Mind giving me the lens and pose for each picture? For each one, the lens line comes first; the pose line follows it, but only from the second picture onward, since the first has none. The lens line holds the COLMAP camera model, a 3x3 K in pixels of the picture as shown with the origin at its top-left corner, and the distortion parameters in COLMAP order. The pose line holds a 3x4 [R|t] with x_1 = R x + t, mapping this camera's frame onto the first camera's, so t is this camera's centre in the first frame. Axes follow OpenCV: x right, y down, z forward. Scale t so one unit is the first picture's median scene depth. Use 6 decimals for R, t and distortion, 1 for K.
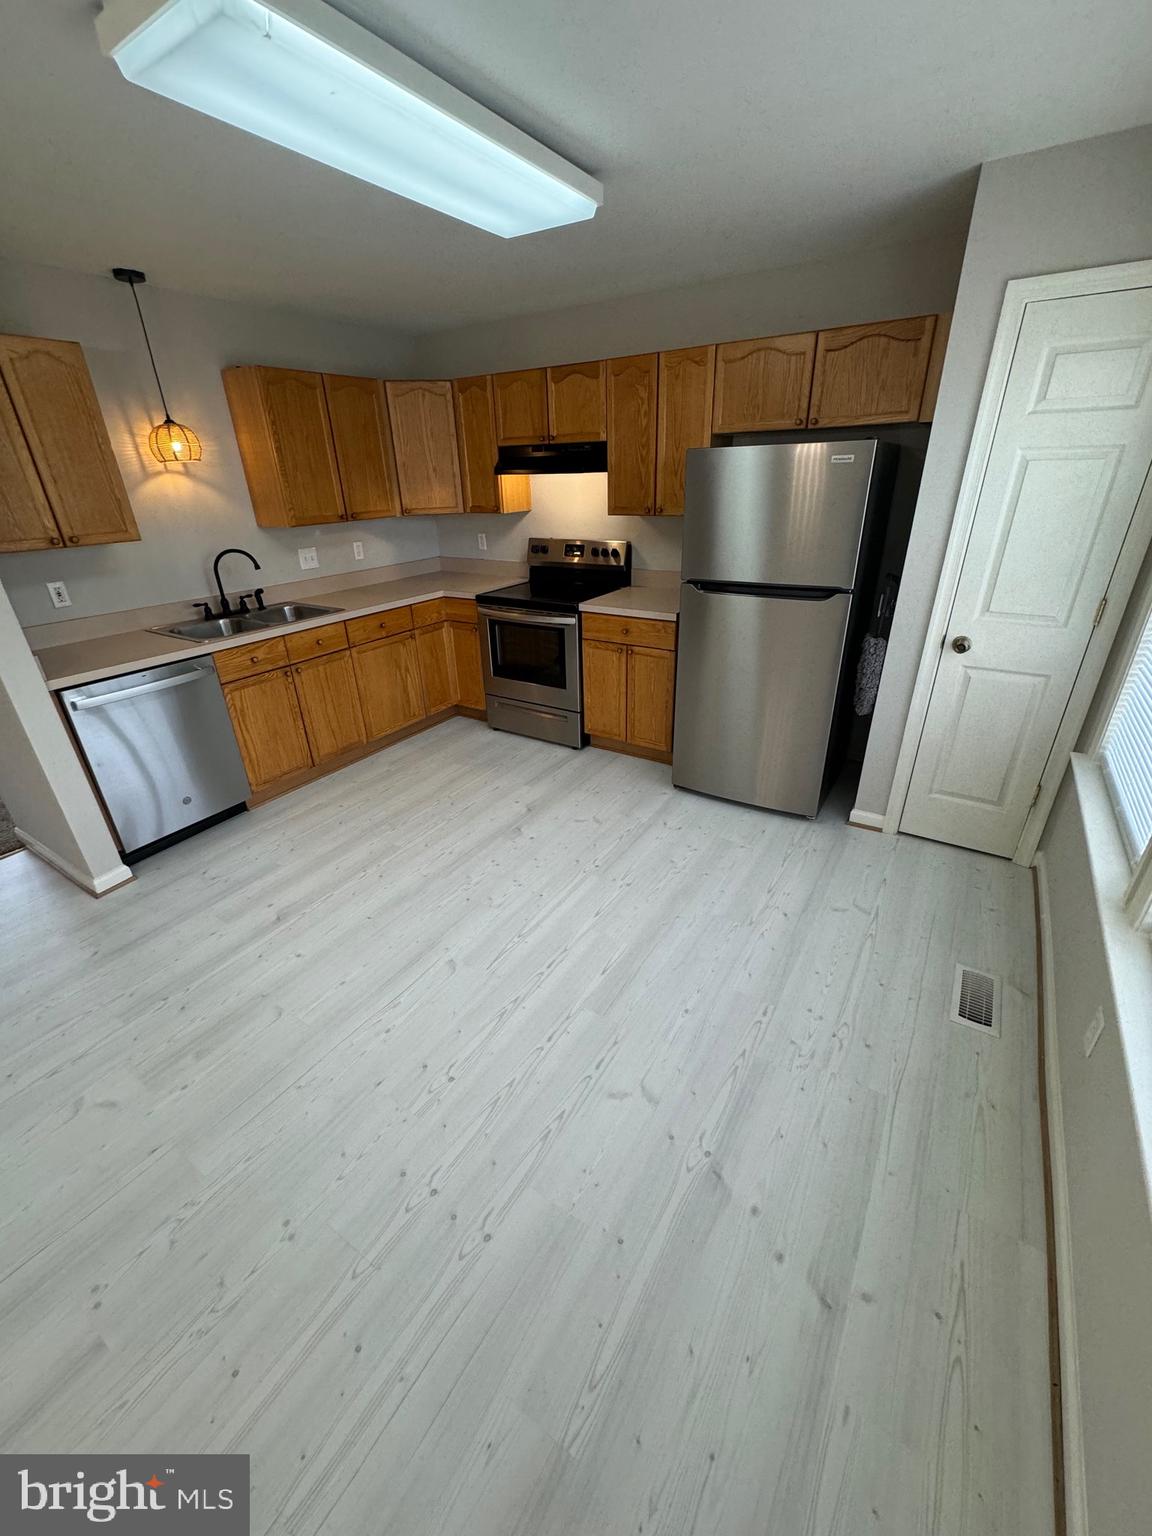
lens RADIAL K [[613.3, 0, 575.9], [0, 613.3, 767.8], [0, 0, 1]] dist [-0.002360, 0.000301]
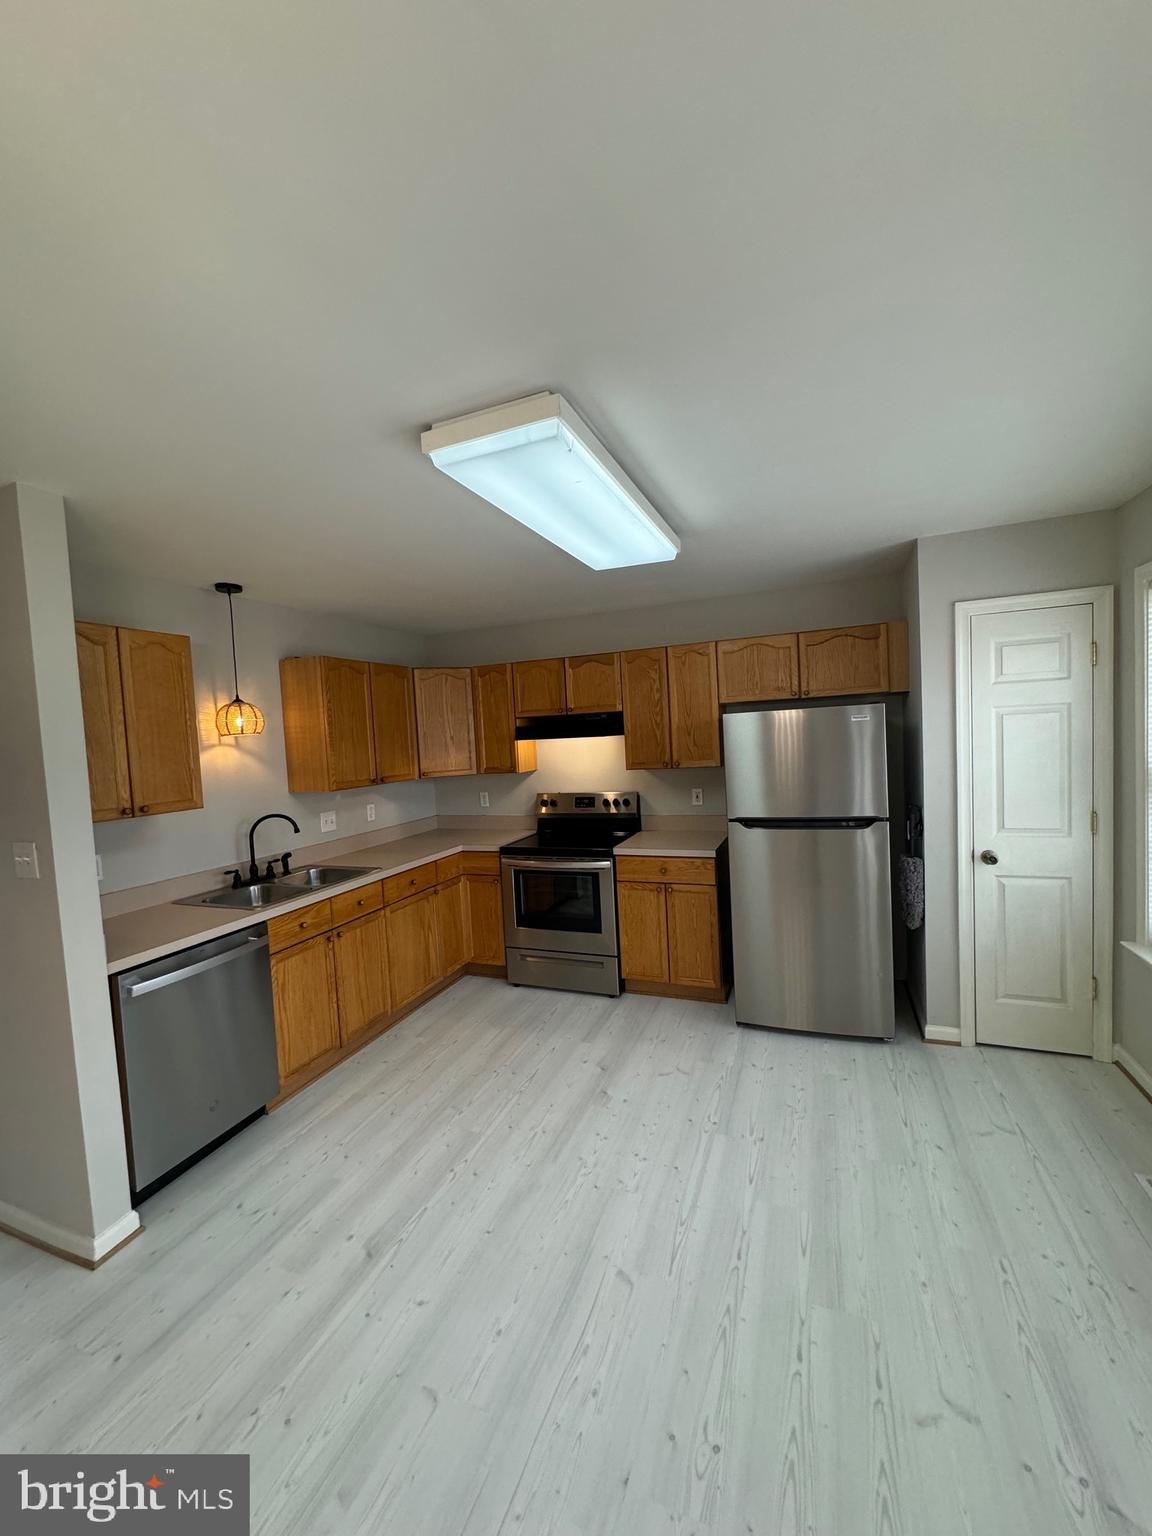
lens RADIAL K [[613.3, 0, 576.2], [0, 613.3, 766.9], [0, 0, 1]] dist [-0.002360, 0.000301]
pose [[0.981298, -0.034406, 0.189395, -0.288141], [0.107169, 0.914962, -0.389050, 0.008431], [-0.159904, 0.402071, 0.901537, 0.006380]]
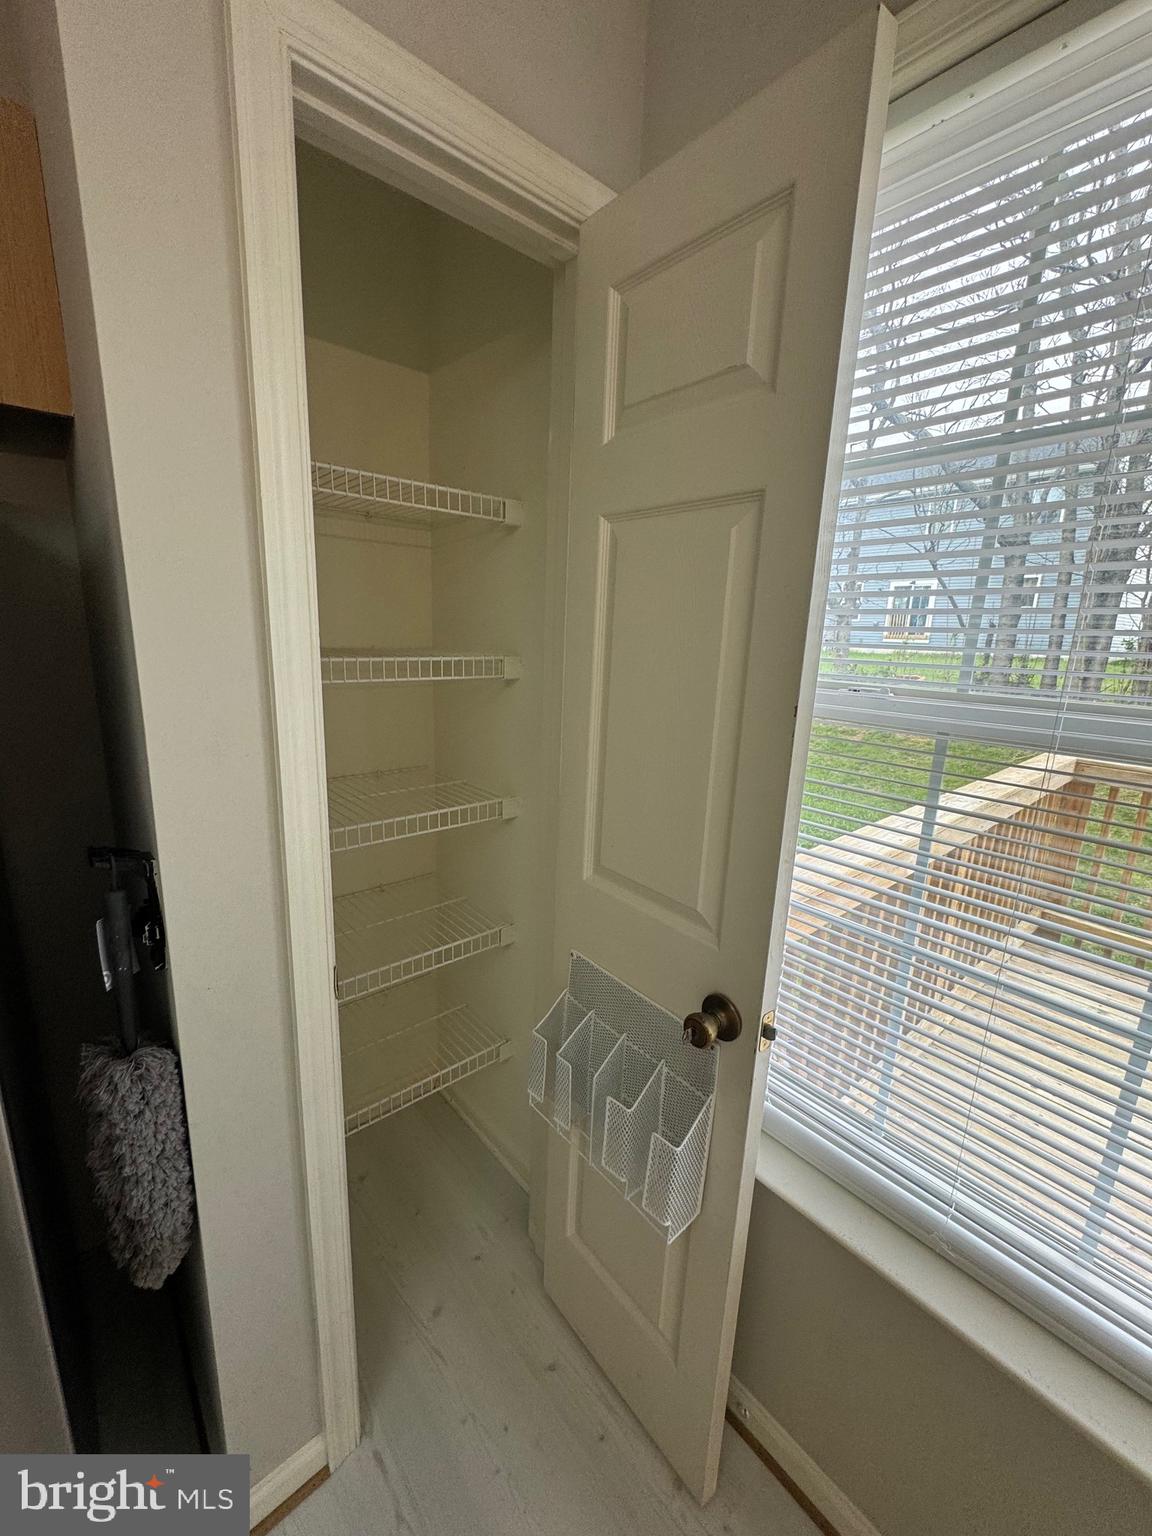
lens RADIAL K [[613.3, 0, 569.1], [0, 613.3, 764.7], [0, 0, 1]] dist [-0.002360, 0.000301]
pose [[0.287658, -0.174304, 0.941738, 0.259838], [0.386923, 0.920633, 0.052210, -0.239311], [-0.876095, 0.349362, 0.332270, 0.582231]]
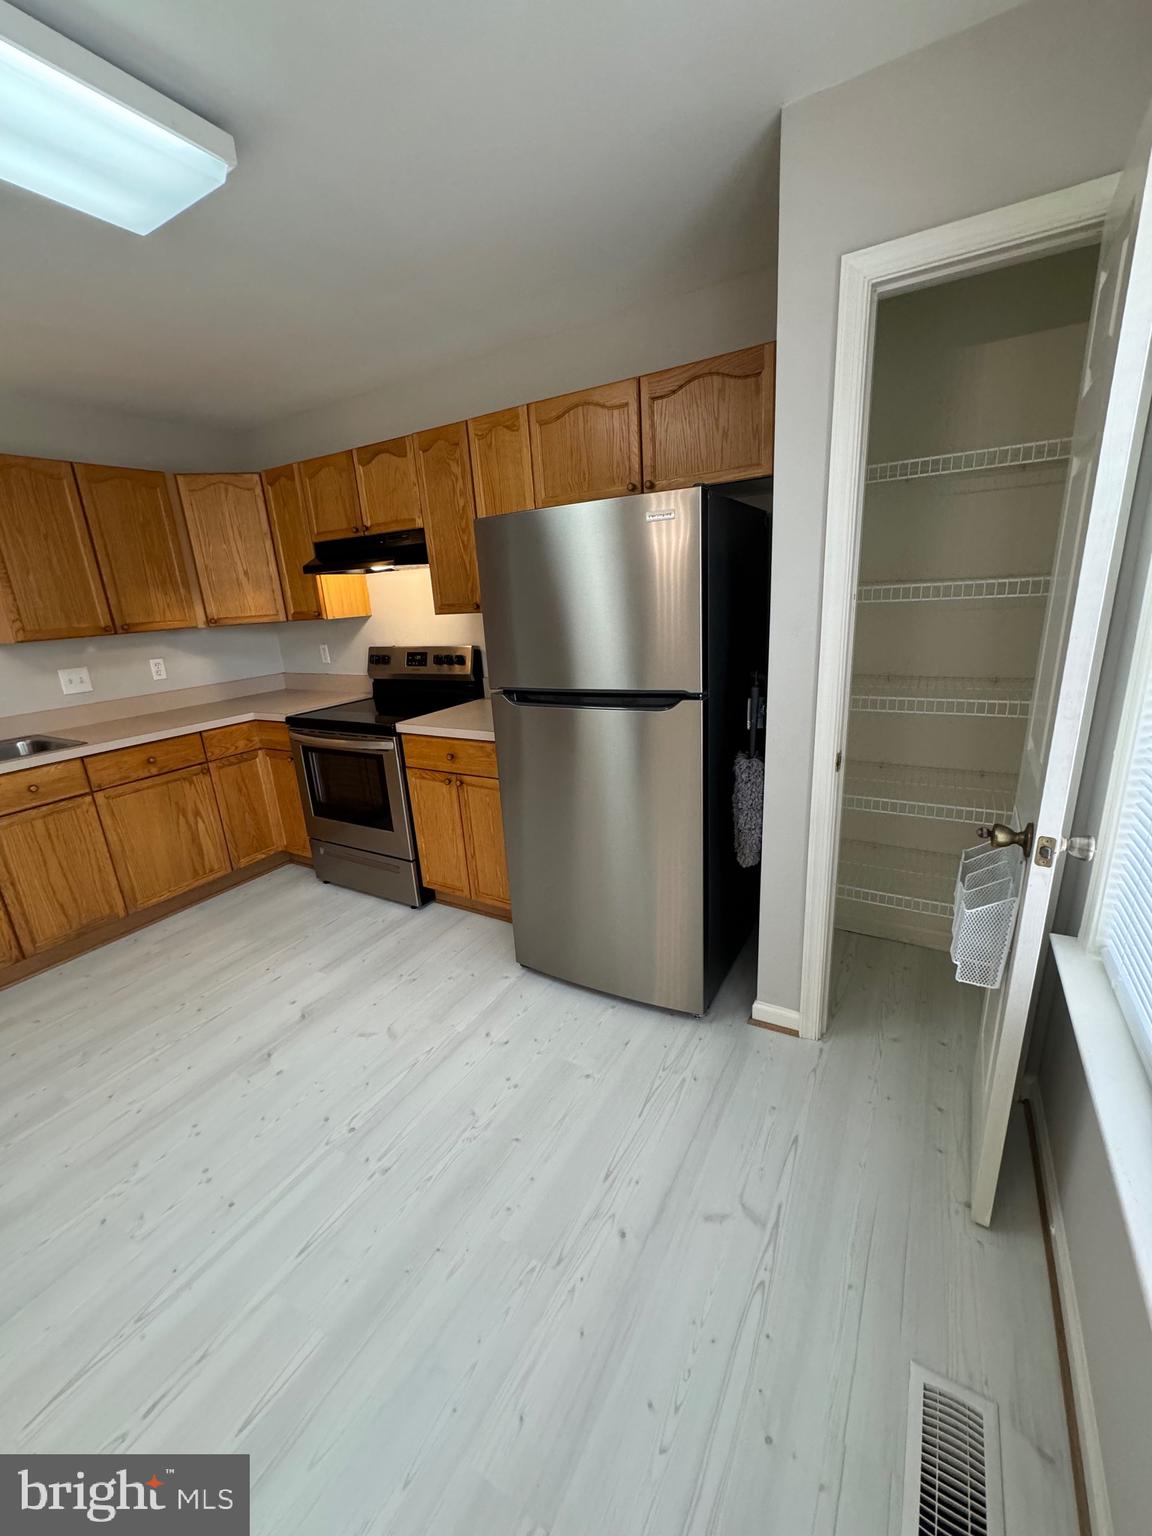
lens RADIAL K [[613.3, 0, 576.8], [0, 613.3, 767.6], [0, 0, 1]] dist [-0.002360, 0.000301]
pose [[0.998663, -0.042114, 0.029968, 0.237468], [0.046653, 0.984017, -0.171857, -0.079110], [-0.022251, 0.173025, 0.984666, 0.277100]]
